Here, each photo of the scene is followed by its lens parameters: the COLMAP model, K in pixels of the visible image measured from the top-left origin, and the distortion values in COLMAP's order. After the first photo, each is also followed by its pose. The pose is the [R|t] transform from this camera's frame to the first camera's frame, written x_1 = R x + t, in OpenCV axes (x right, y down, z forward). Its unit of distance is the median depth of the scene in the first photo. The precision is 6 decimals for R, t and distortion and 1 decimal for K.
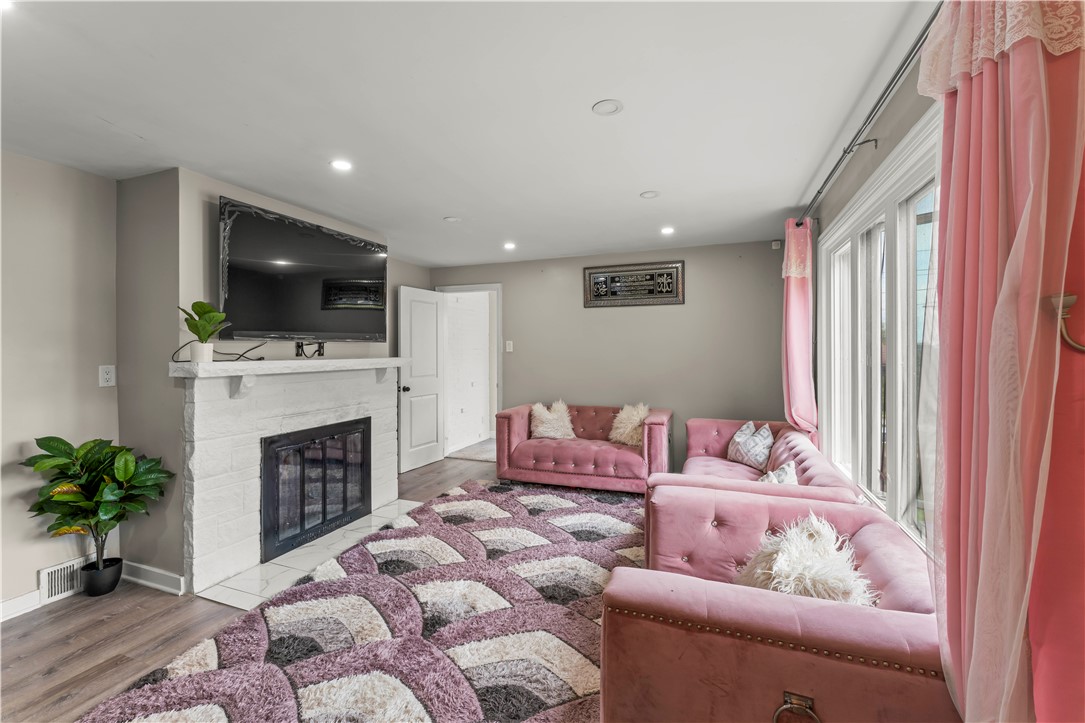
lens RADIAL K [[469.5, 0, 530.9], [0, 469.5, 354.4], [0, 0, 1]] dist [0.000592, -0.000014]
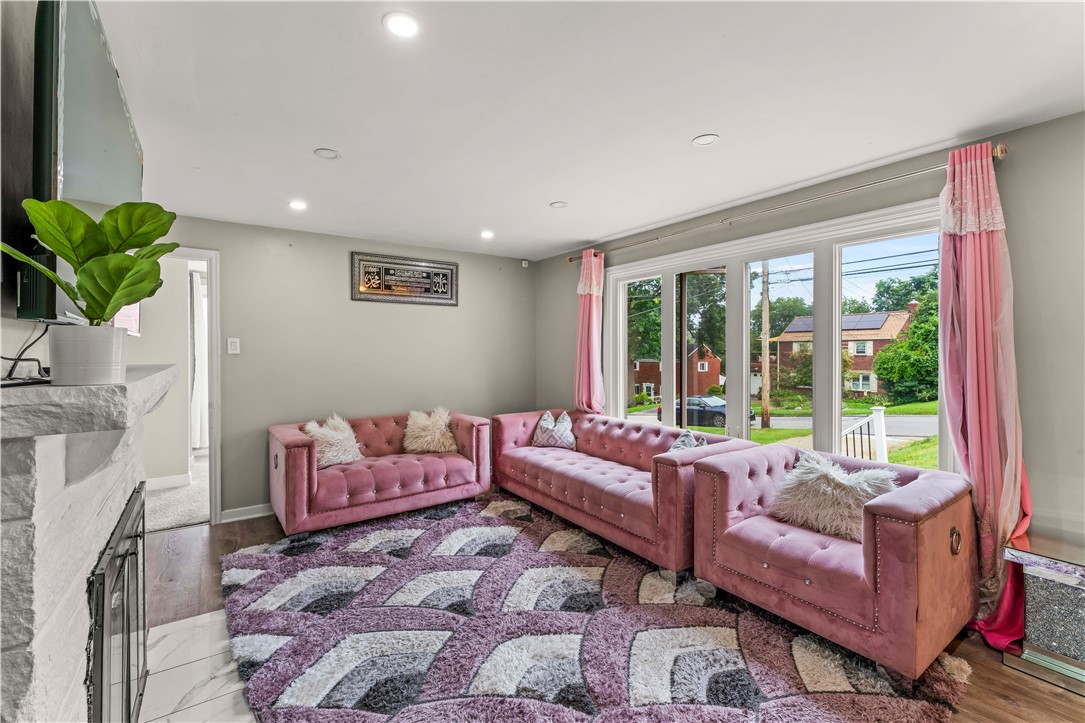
lens RADIAL K [[469.5, 0, 534.1], [0, 469.5, 354.9], [0, 0, 1]] dist [0.000592, -0.000014]
pose [[0.548229, -0.004005, 0.836319, -0.497374], [0.010121, 0.999947, -0.001846, 0.002241], [-0.836267, 0.009476, 0.548241, 0.344228]]
